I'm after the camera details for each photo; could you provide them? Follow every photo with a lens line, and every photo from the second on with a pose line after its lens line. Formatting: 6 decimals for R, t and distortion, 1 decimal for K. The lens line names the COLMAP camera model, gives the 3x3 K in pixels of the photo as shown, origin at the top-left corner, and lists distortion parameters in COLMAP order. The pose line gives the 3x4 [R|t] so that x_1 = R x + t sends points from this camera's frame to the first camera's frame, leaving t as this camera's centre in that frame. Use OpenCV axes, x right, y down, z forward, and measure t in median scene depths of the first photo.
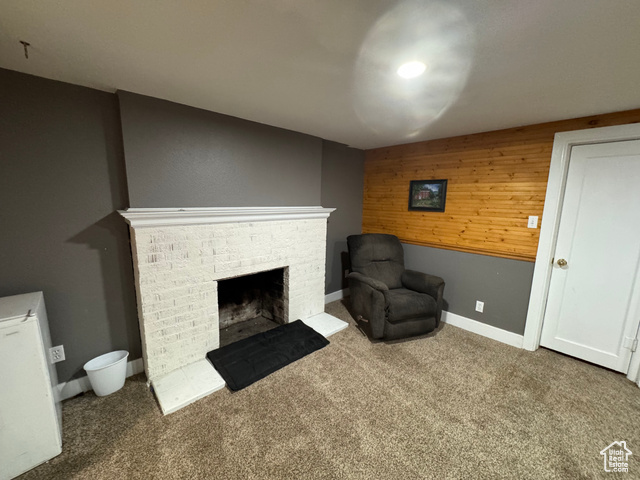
lens RADIAL K [[256.2, 0, 320.0], [0, 256.2, 239.6], [0, 0, 1]] dist [-0.000981, -0.000097]
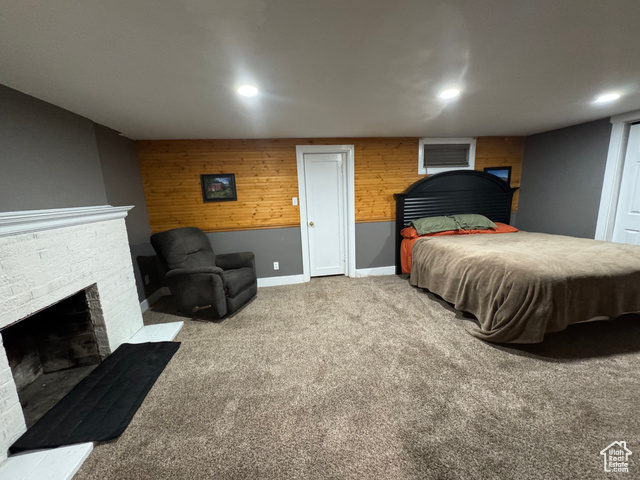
lens RADIAL K [[256.2, 0, 319.9], [0, 256.2, 238.9], [0, 0, 1]] dist [-0.000981, -0.000097]
pose [[0.560497, -0.193421, 0.805253, -0.342592], [0.184685, 0.977050, 0.106136, 0.015758], [-0.807301, 0.089229, 0.583355, -0.015526]]
